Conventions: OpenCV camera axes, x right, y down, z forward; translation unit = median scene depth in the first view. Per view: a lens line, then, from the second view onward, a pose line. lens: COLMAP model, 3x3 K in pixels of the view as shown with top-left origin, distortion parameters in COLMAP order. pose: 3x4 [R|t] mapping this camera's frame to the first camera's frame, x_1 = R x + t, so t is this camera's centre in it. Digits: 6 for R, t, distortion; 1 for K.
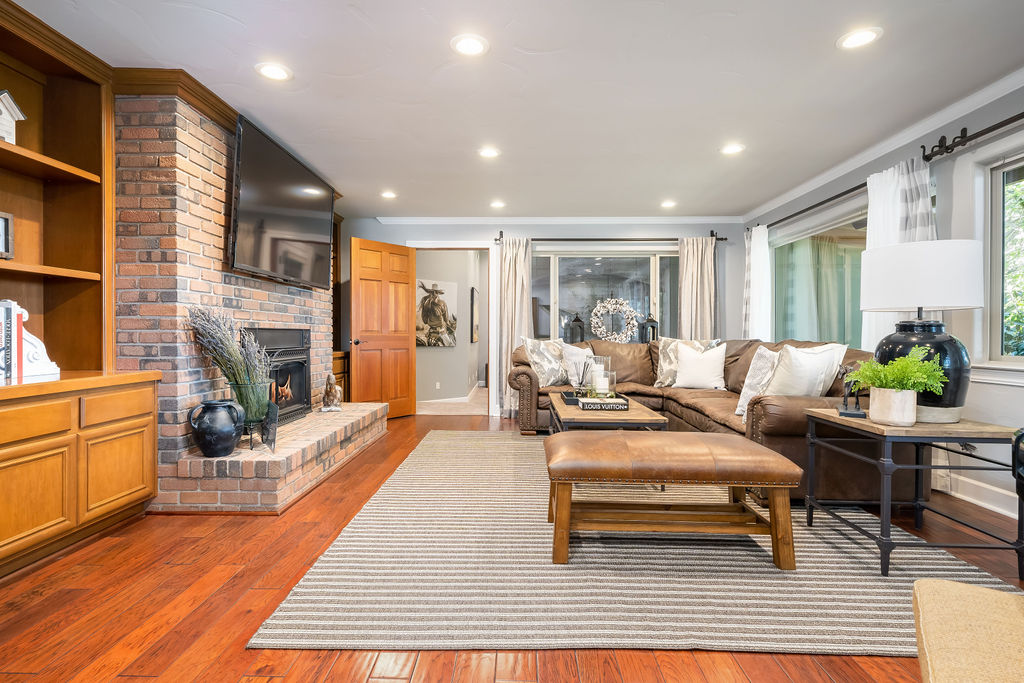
lens RADIAL K [[397.5, 0, 508.3], [0, 397.5, 331.2], [0, 0, 1]] dist [0.001811, 0.000169]
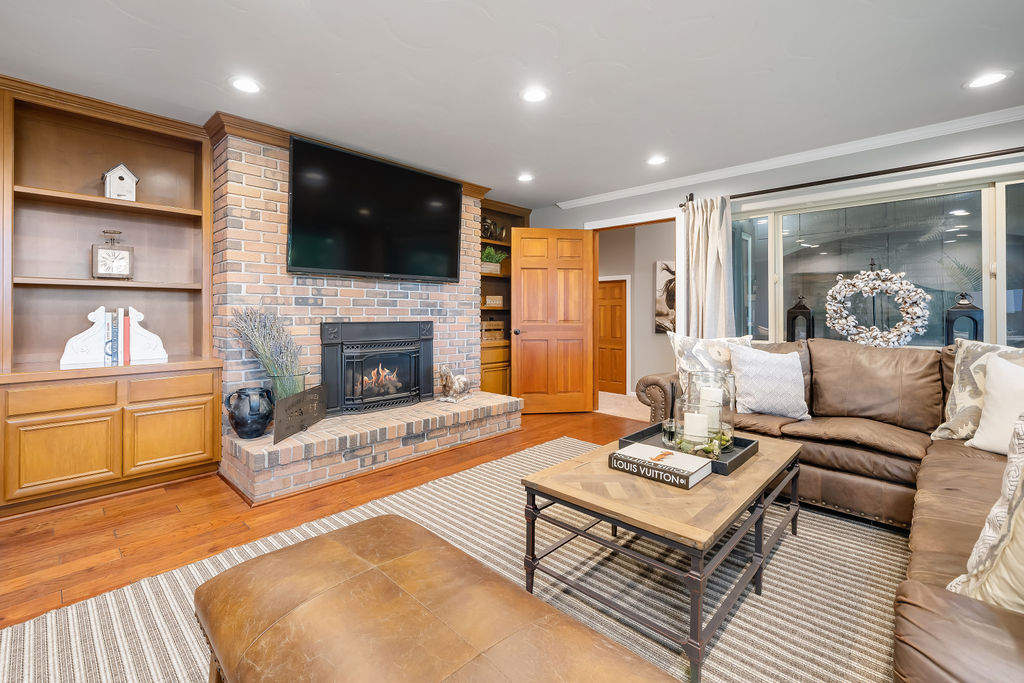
lens RADIAL K [[391.8, 0, 514.7], [0, 391.8, 311.6], [0, 0, 1]] dist [-0.000912, -0.000185]
pose [[0.790528, -0.003710, -0.612415, 0.250217], [-0.001950, 0.999961, -0.008574, -0.017701], [0.612423, 0.007972, 0.790490, 0.255304]]
